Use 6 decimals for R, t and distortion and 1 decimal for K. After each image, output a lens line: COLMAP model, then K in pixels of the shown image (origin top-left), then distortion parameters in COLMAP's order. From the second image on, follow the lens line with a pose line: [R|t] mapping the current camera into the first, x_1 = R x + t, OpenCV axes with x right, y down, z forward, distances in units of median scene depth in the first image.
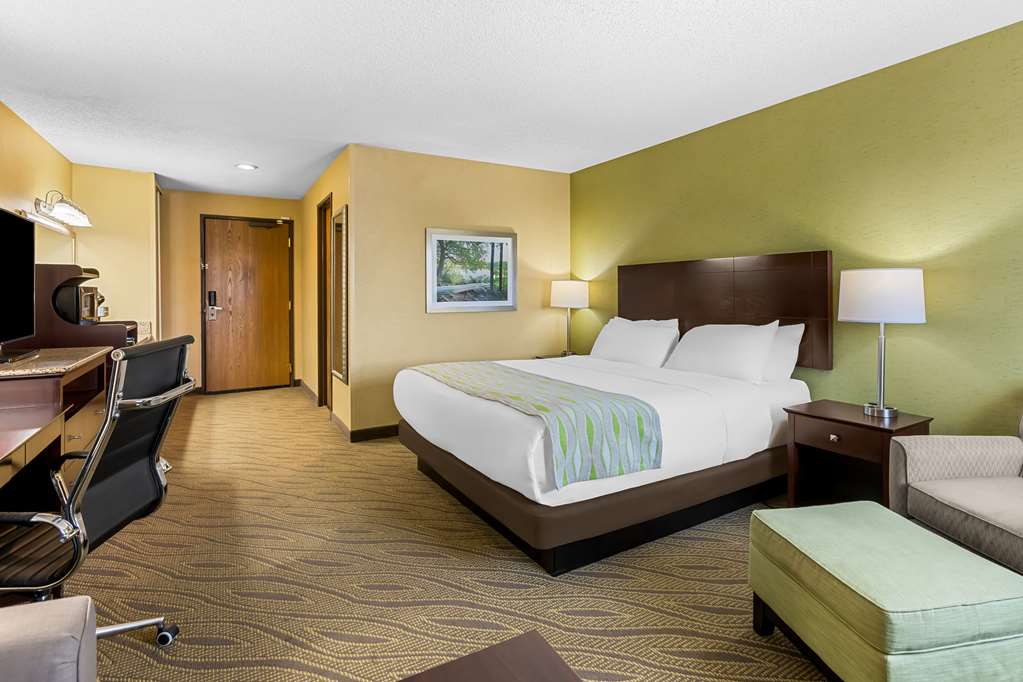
lens RADIAL K [[515.1, 0, 514.3], [0, 515.1, 294.0], [0, 0, 1]] dist [-0.001161, 0.000506]
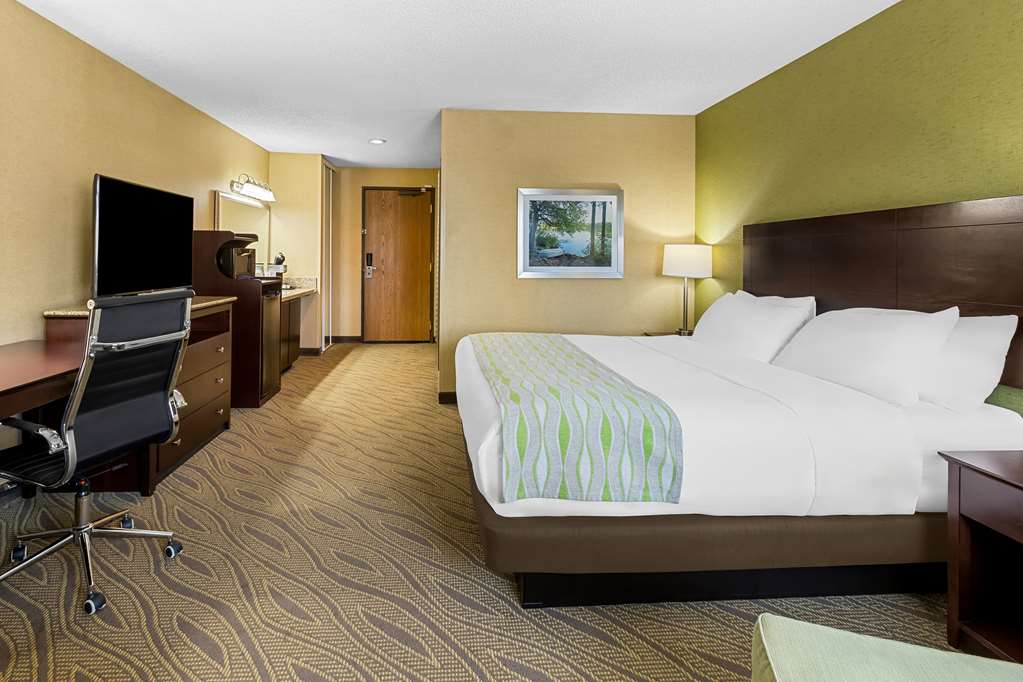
lens RADIAL K [[515.2, 0, 464.2], [0, 515.2, 245.8], [0, 0, 1]] dist [-0.025889, 0.020618]
pose [[0.885823, 0.002796, -0.464015, 0.178188], [-0.013819, 0.999697, -0.020357, -0.001686], [0.463818, 0.024444, 0.885593, 0.111895]]
